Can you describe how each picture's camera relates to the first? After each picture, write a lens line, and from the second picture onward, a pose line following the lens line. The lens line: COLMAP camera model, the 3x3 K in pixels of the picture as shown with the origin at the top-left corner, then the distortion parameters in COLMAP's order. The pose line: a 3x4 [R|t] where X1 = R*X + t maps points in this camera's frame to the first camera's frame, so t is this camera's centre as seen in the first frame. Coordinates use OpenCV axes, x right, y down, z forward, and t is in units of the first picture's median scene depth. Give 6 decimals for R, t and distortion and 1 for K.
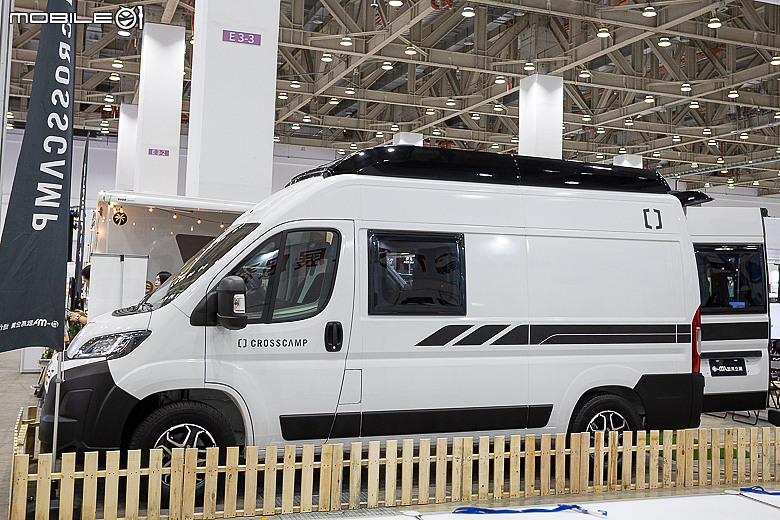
lens RADIAL K [[790.6, 0, 392.6], [0, 790.6, 262.8], [0, 0, 1]] dist [0.013451, 0.000000]
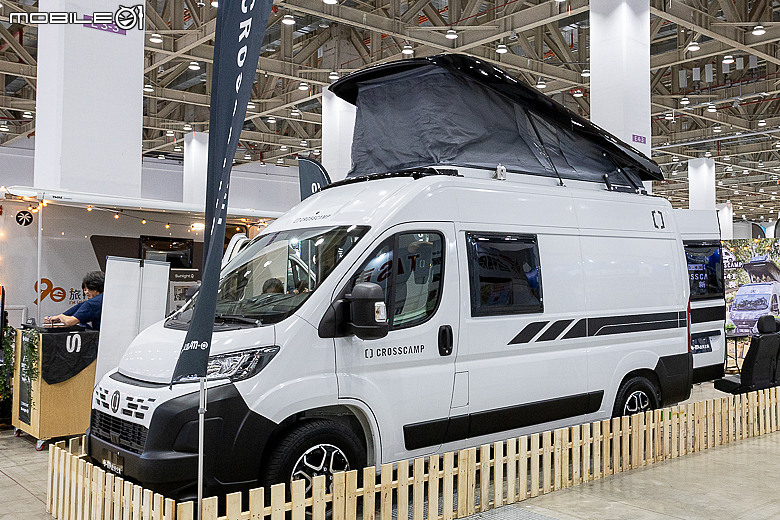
lens RADIAL K [[721.6, 0, 461.2], [0, 721.6, 286.2], [0, 0, 1]] dist [-0.003241, 0.000000]
pose [[0.940320, -0.031986, 0.338785, -0.331258], [0.018283, 0.998883, 0.043565, -0.012123], [-0.339800, -0.034771, 0.939855, 0.139625]]
